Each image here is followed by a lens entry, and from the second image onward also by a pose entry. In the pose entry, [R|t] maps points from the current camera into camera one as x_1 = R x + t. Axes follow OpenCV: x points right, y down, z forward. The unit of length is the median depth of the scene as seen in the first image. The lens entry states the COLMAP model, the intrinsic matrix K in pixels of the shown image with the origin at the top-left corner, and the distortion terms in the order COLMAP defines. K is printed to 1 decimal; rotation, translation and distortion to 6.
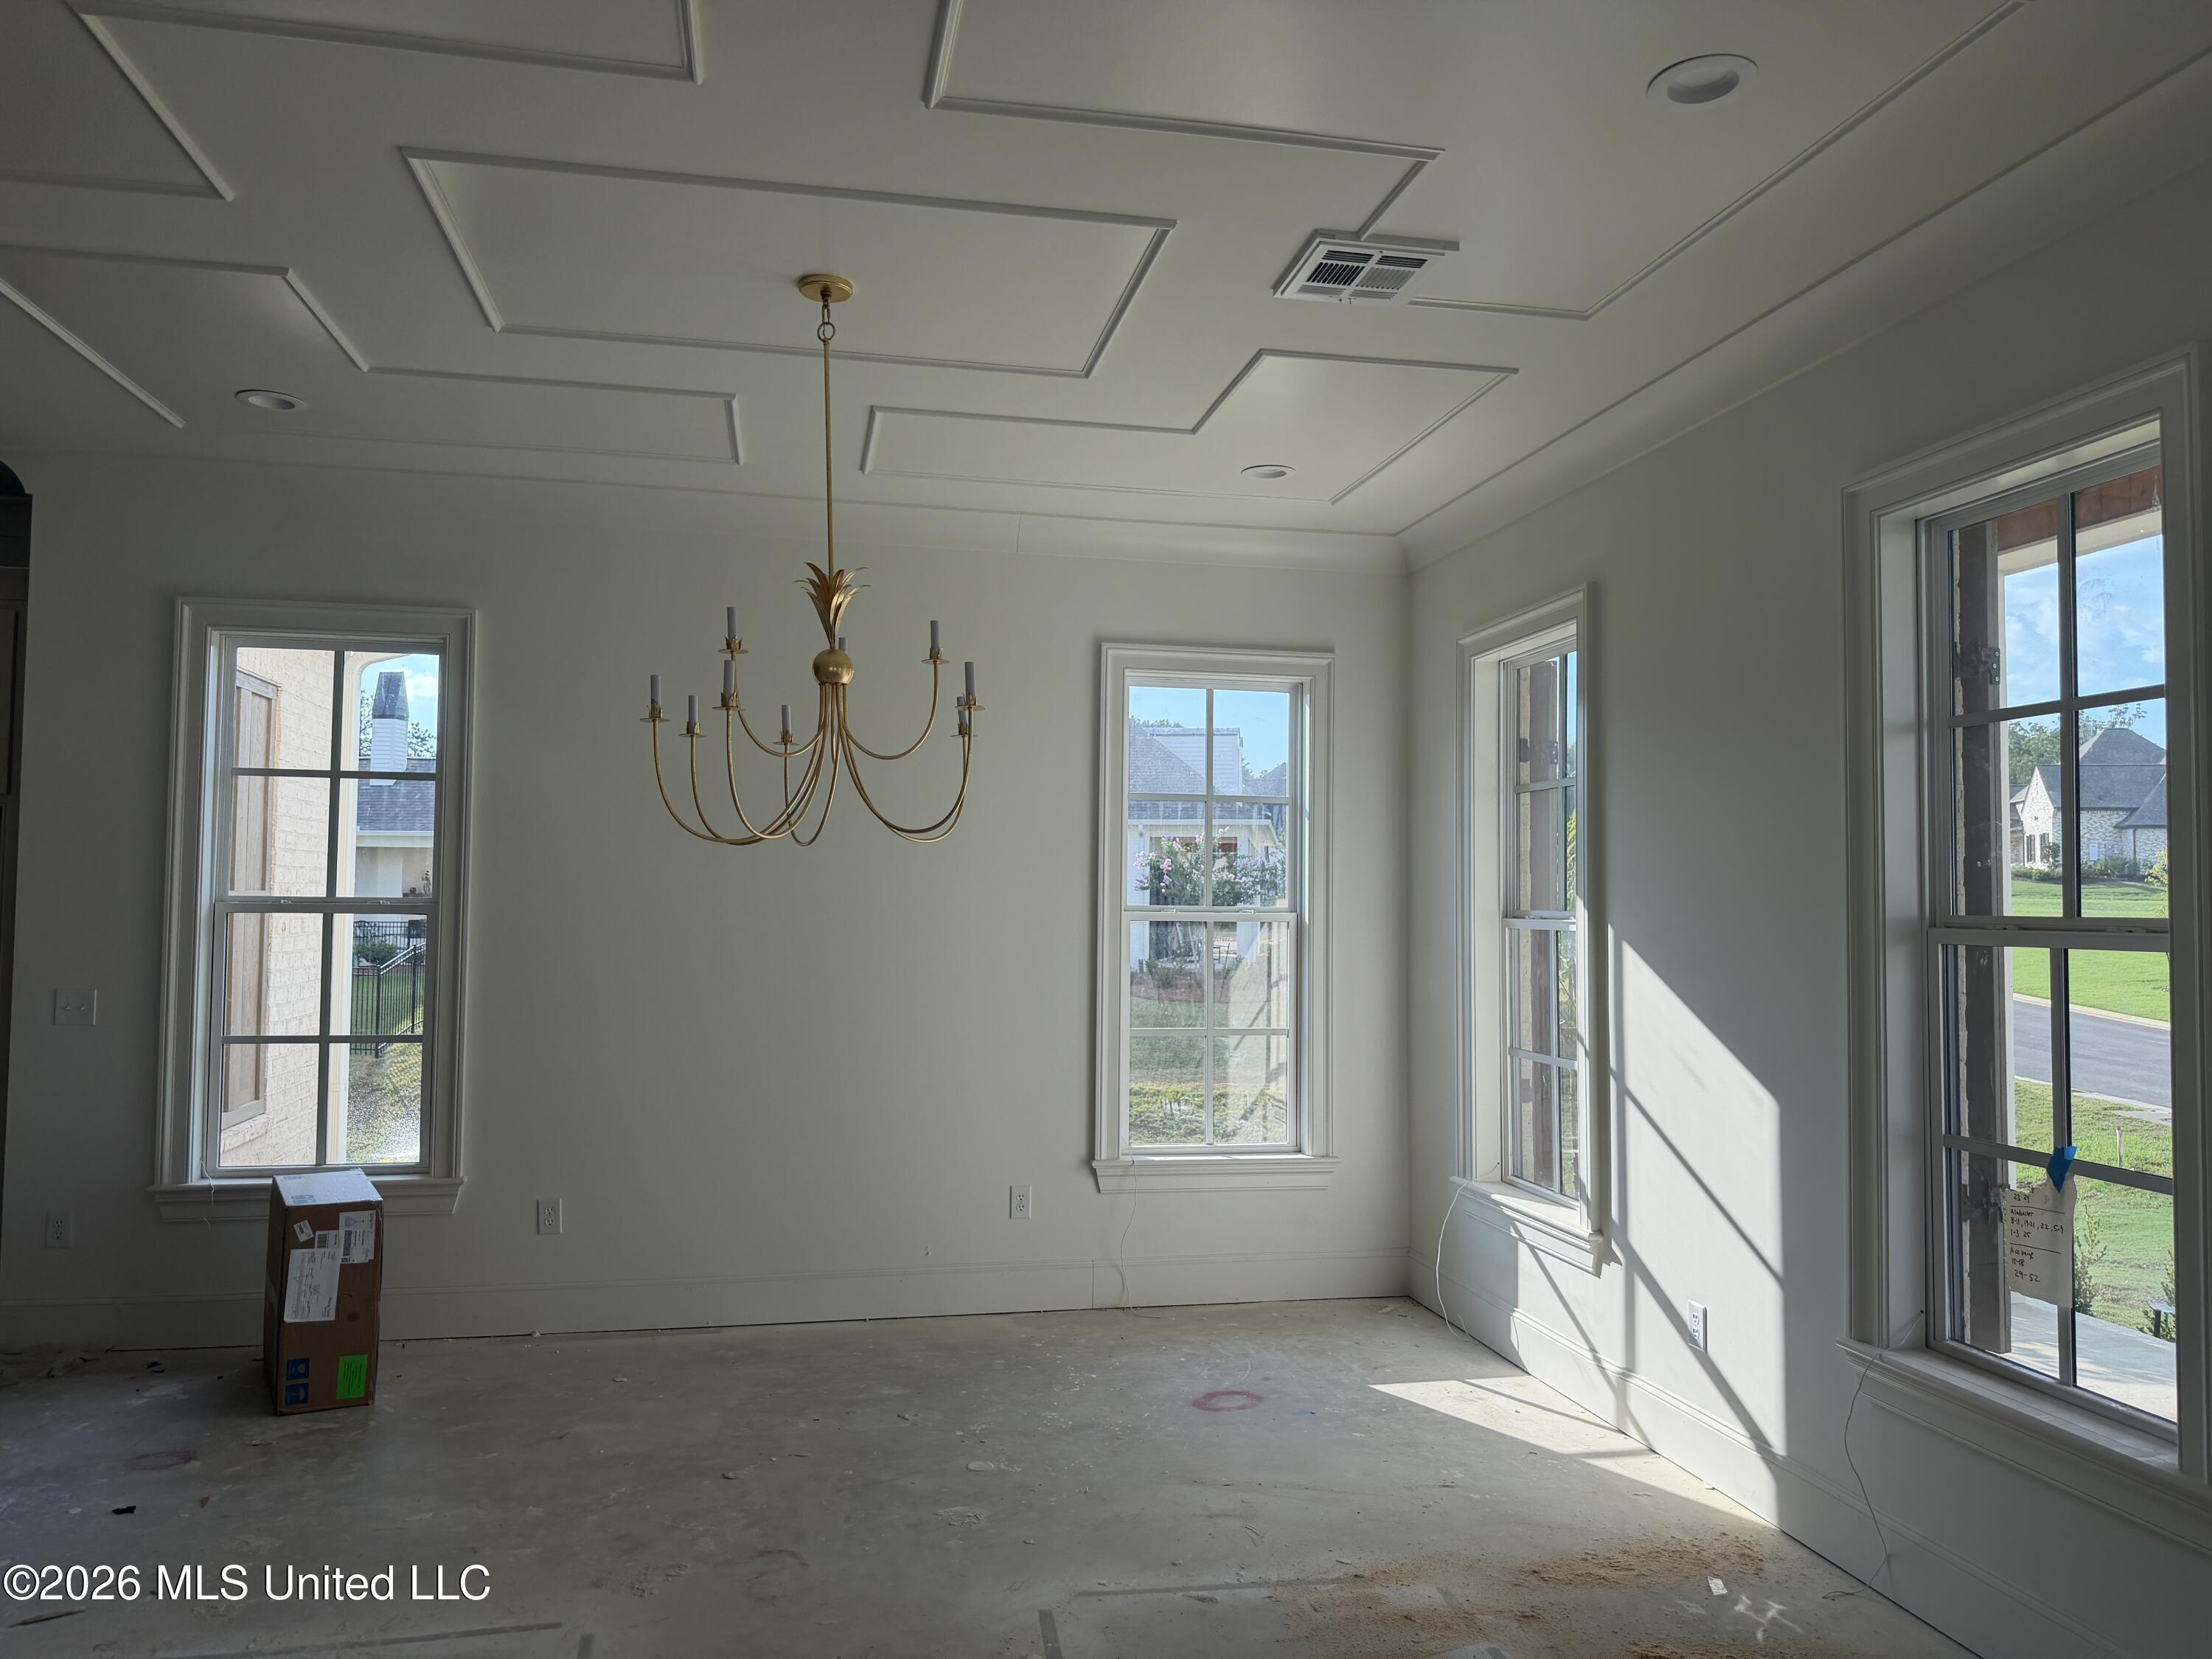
lens RADIAL K [[1798.5, 0, 1106.0], [0, 1798.5, 829.5], [0, 0, 1]] dist [0.085621, -0.038073]
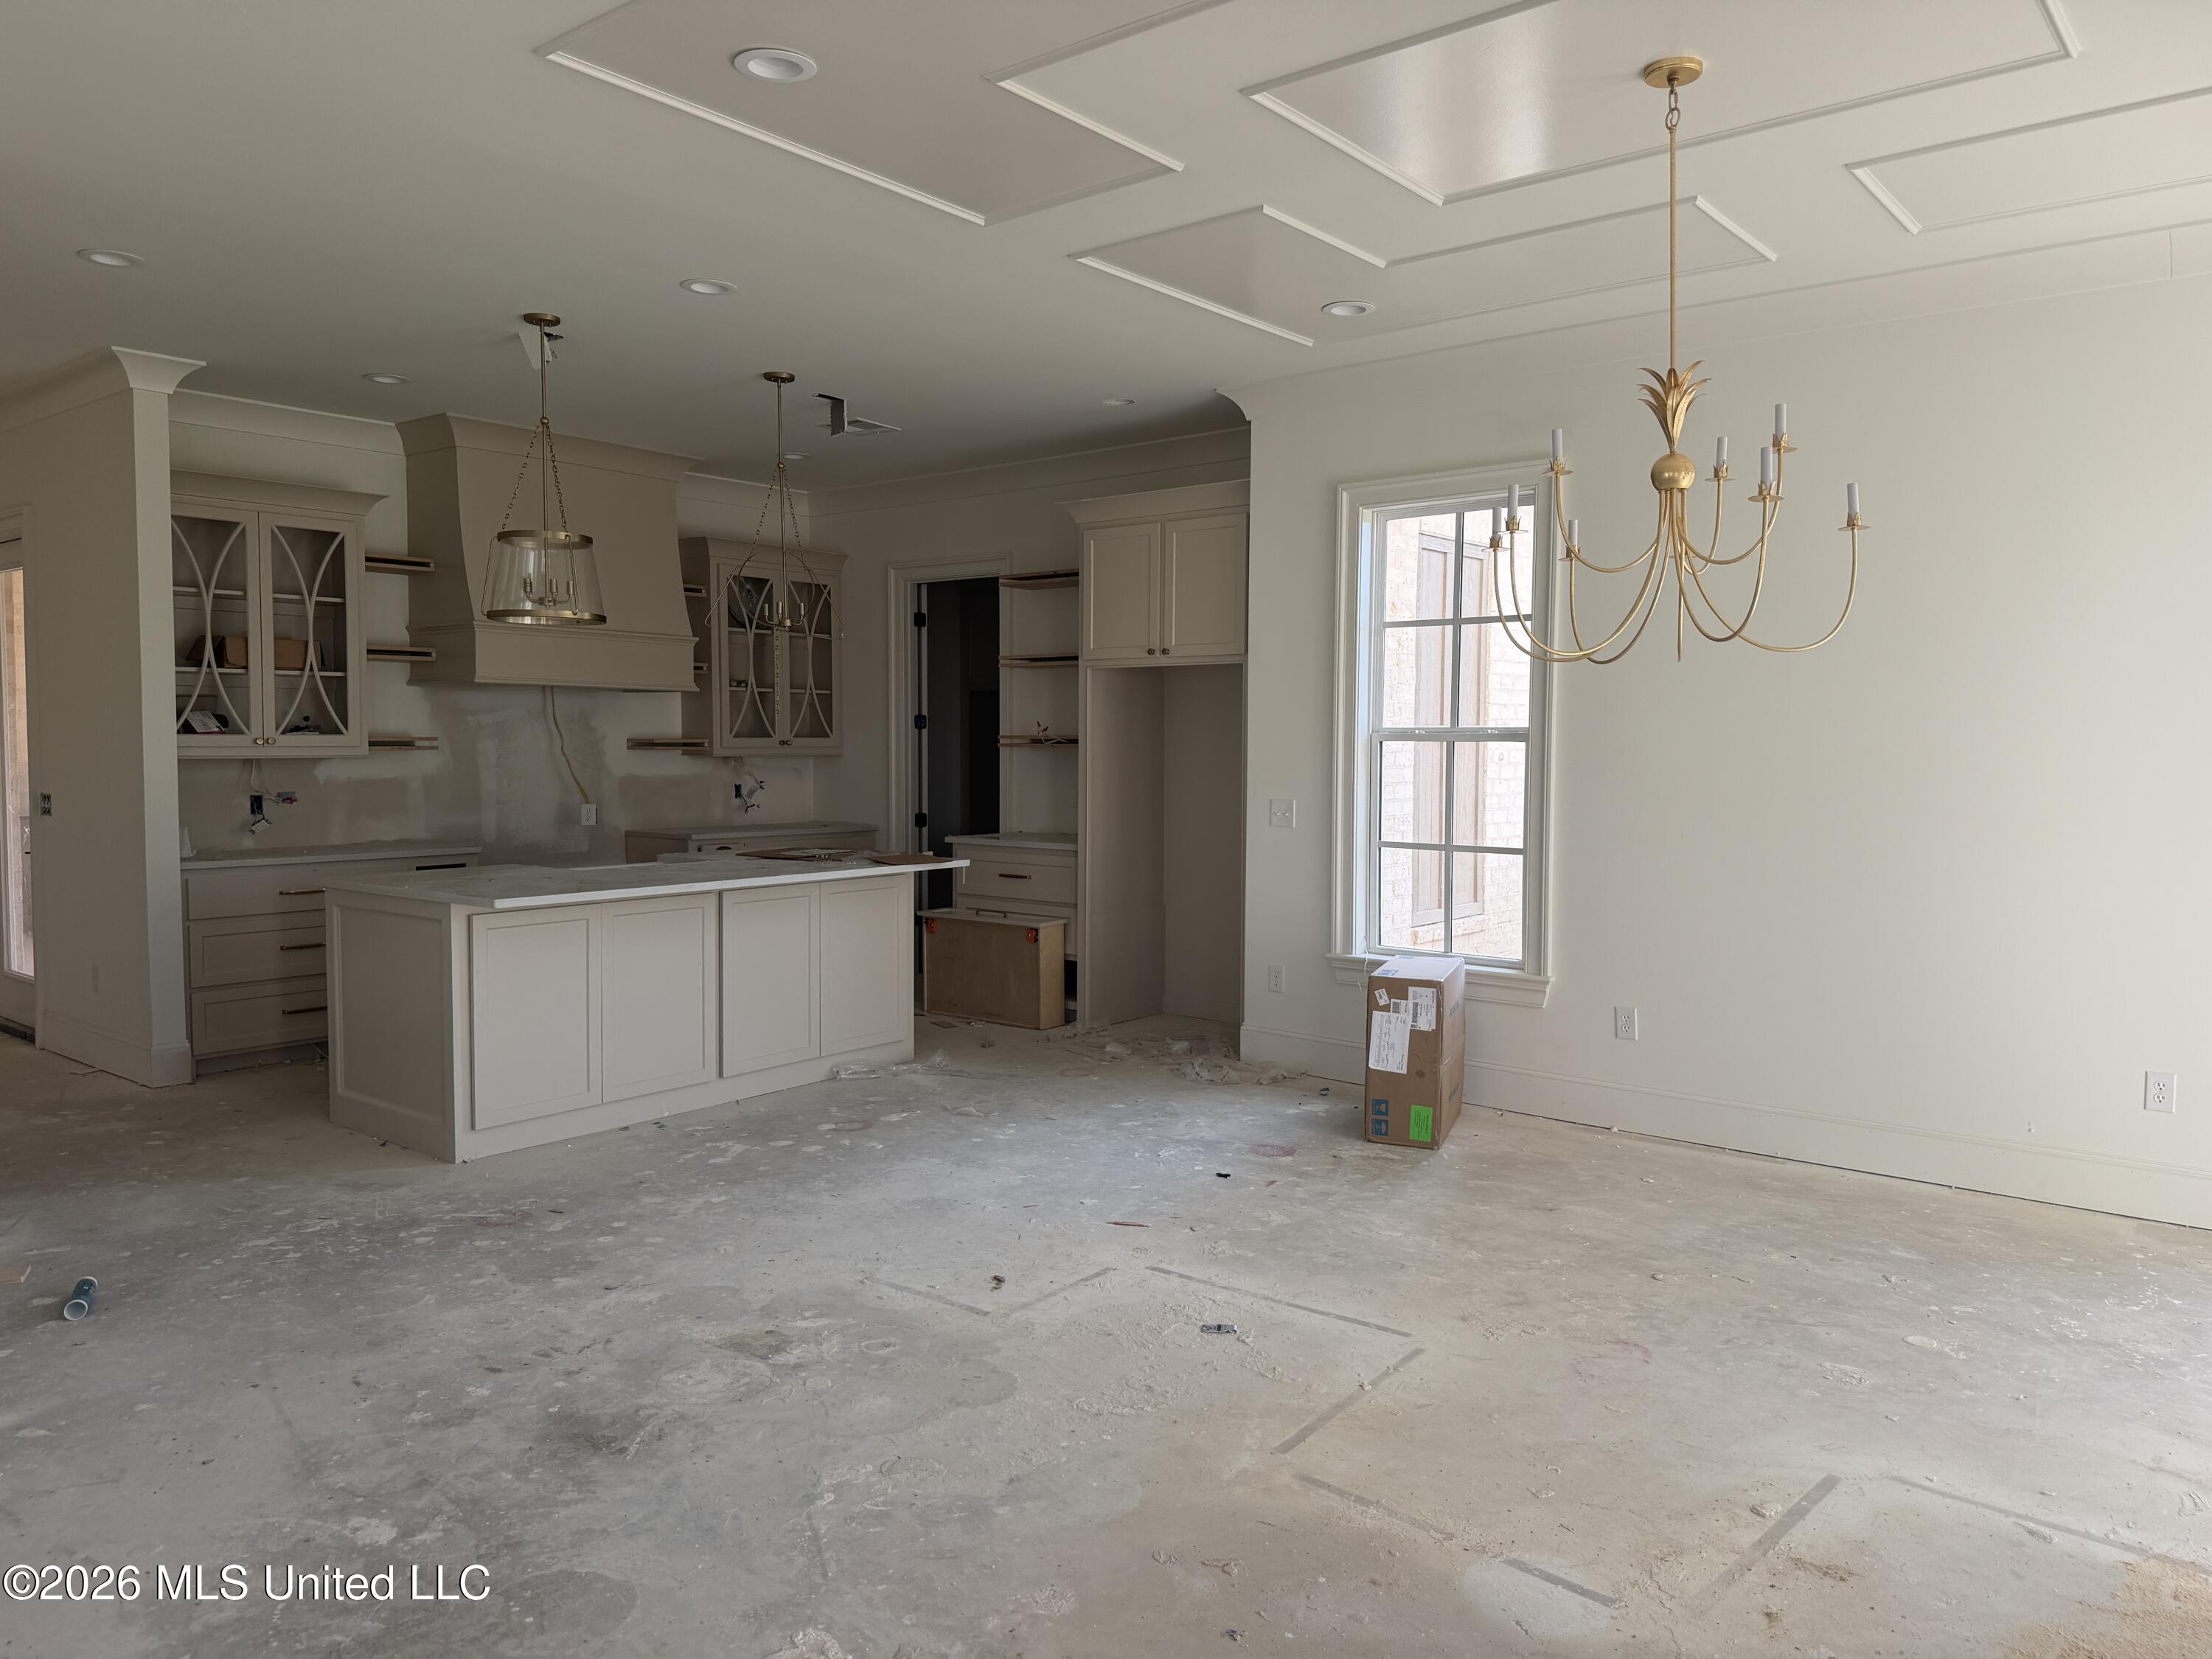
lens RADIAL K [[1798.5, 0, 1106.0], [0, 1798.5, 829.5], [0, 0, 1]] dist [0.085621, -0.038073]
pose [[0.594321, 0.032923, -0.803554, 0.414307], [0.023131, 0.998049, 0.057999, 0.034295], [0.803895, -0.053057, 0.592399, 0.148171]]
